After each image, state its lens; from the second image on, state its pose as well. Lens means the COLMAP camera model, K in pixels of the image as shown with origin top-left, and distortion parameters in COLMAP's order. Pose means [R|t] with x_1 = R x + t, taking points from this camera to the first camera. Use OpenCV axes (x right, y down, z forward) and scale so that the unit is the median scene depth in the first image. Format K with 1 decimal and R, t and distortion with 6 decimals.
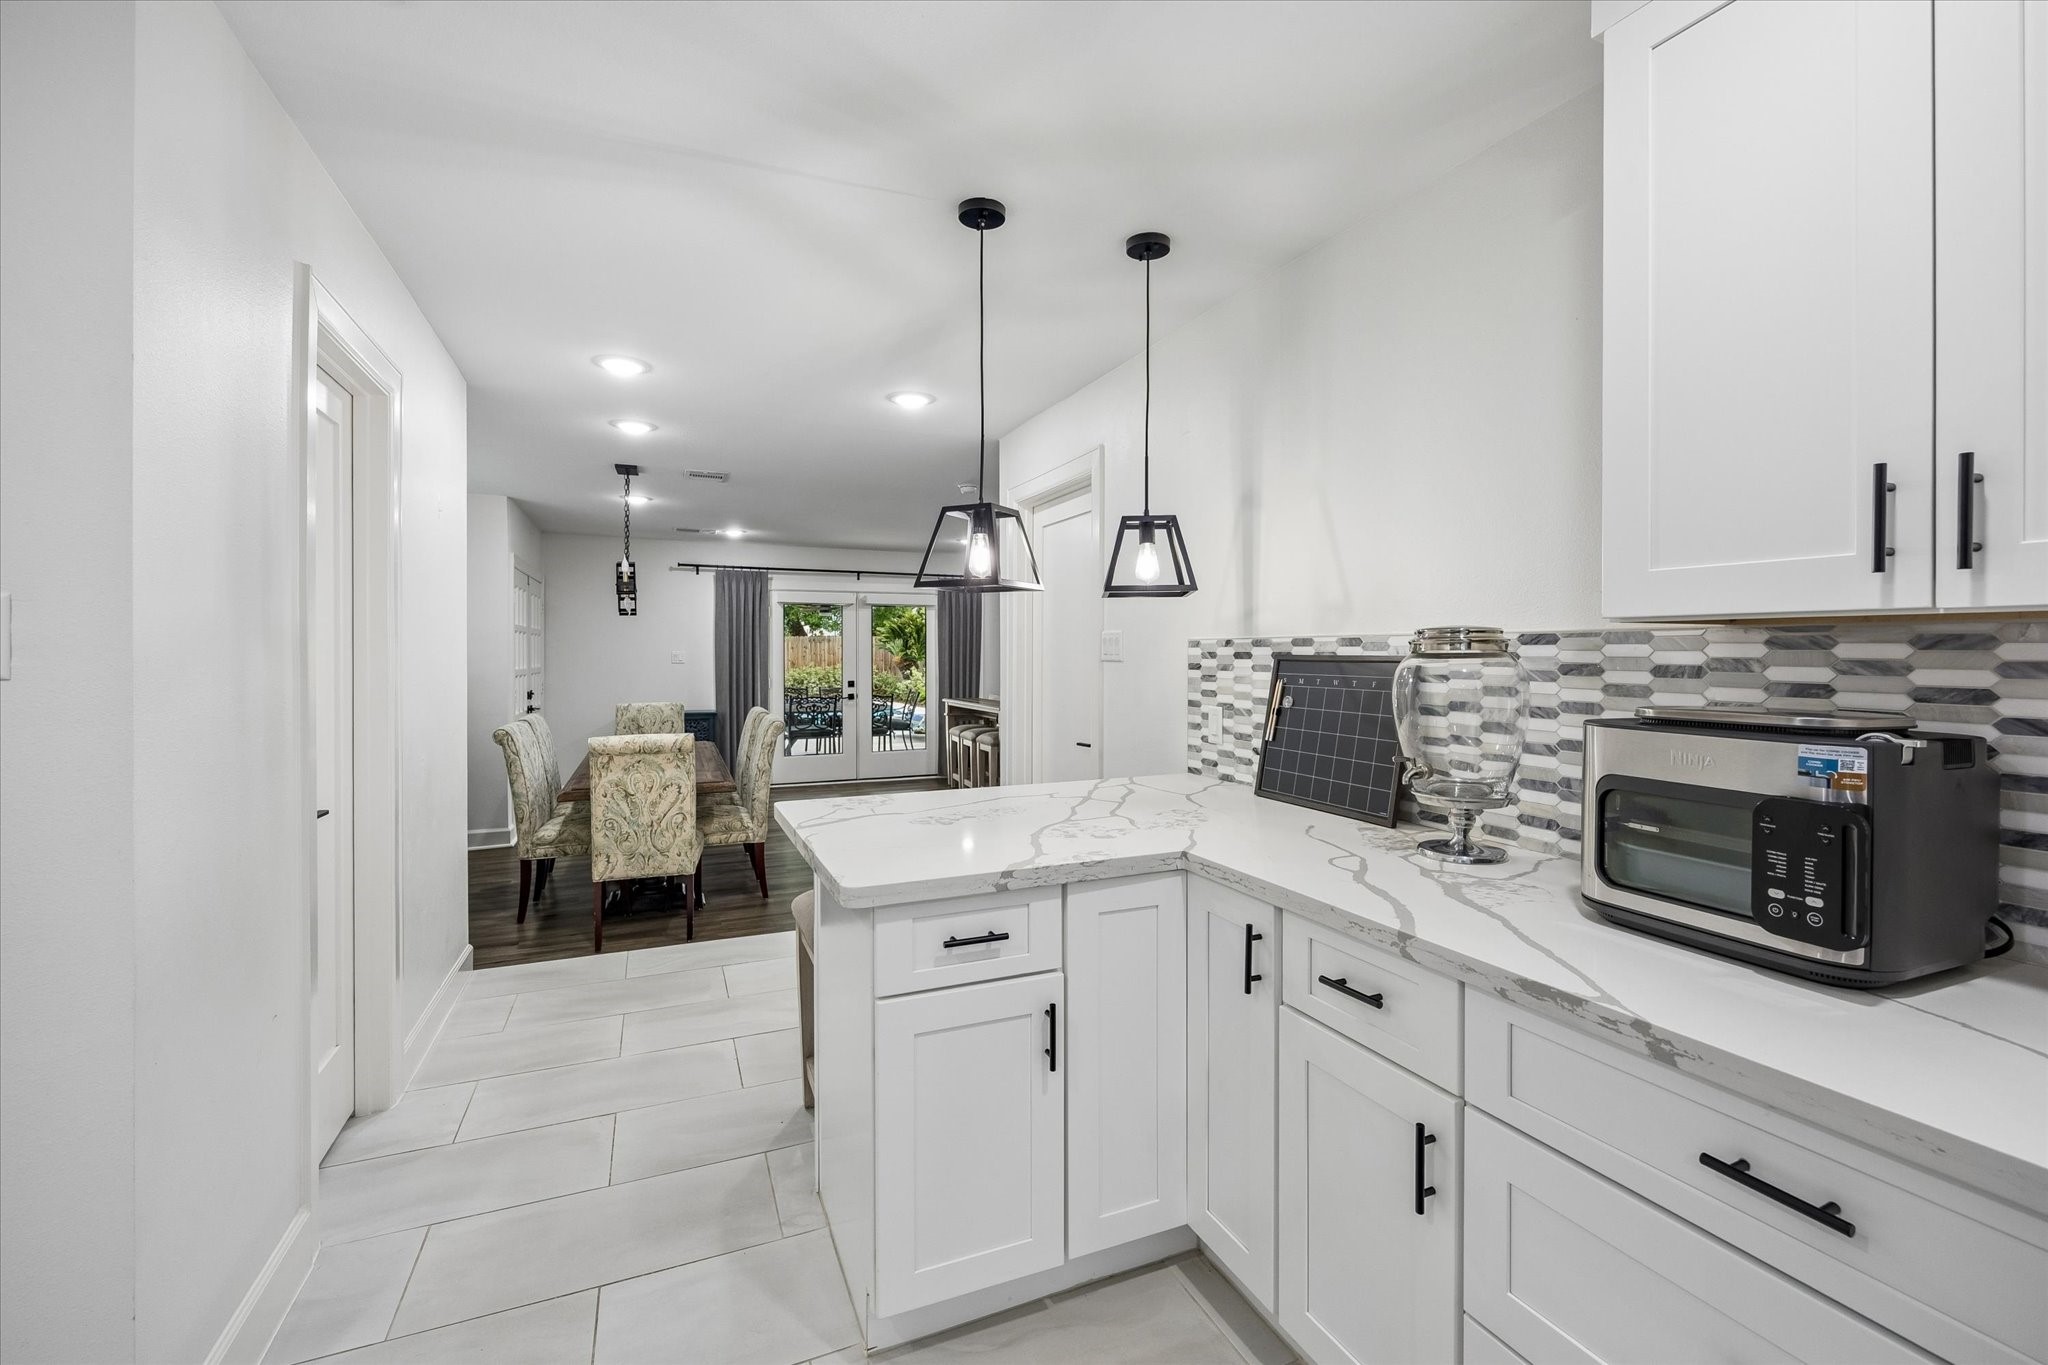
lens RADIAL K [[830.7, 0, 1014.4], [0, 830.7, 648.8], [0, 0, 1]] dist [-0.000507, -0.000023]
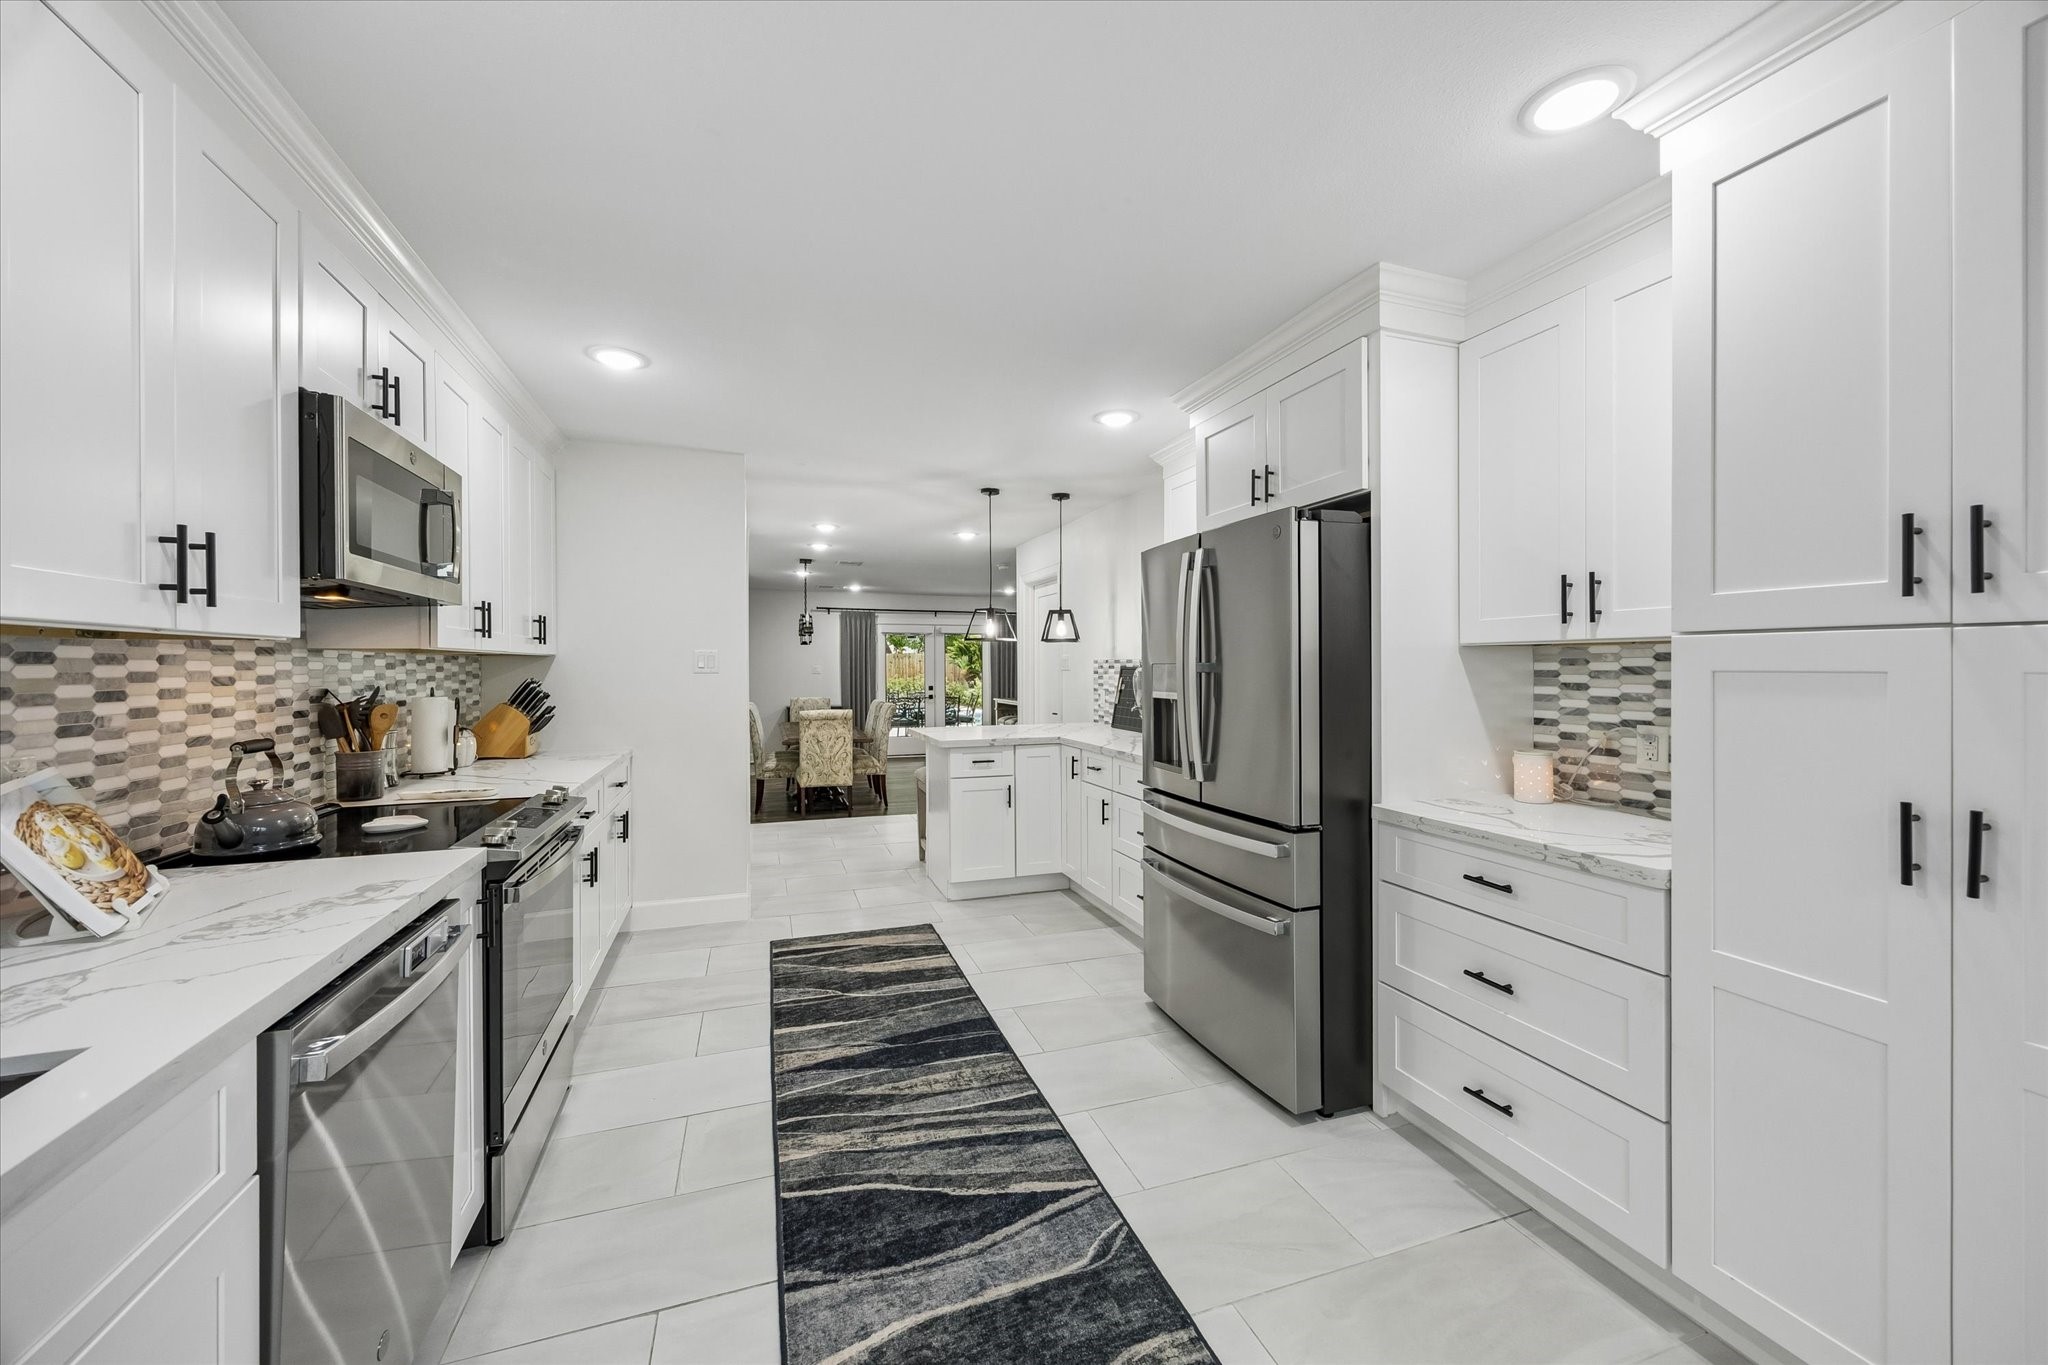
lens RADIAL K [[738.0, 0, 1020.5], [0, 738.0, 667.8], [0, 0, 1]] dist [0.000385, 0.000034]
pose [[0.997868, -0.001827, -0.065232, 0.102184], [0.002238, 0.999978, 0.006227, -0.002048], [0.065219, -0.006360, 0.997851, -0.640183]]
